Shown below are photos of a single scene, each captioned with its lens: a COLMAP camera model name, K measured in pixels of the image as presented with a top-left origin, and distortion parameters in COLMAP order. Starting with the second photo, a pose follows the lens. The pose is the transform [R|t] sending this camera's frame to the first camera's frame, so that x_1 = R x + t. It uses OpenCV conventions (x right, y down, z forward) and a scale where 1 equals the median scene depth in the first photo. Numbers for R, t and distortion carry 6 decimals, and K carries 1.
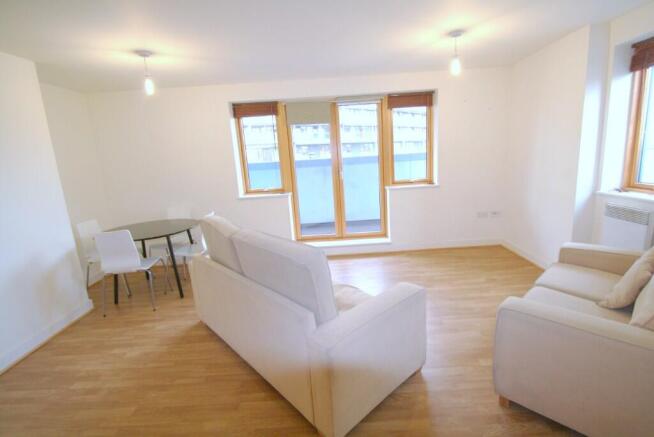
lens RADIAL K [[319.7, 0, 327.0], [0, 319.7, 218.5], [0, 0, 1]] dist [0.000234, -0.000124]
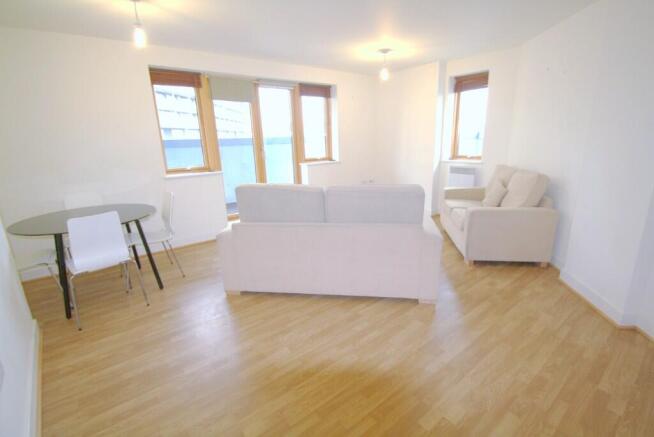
lens RADIAL K [[324.1, 0, 328.2], [0, 324.1, 227.4], [0, 0, 1]] dist [0.029000, -0.000132]
pose [[0.764529, -0.133789, 0.630552, -0.545860], [0.101698, 0.991007, 0.086963, 0.041879], [-0.636517, -0.002360, 0.771259, 0.011823]]
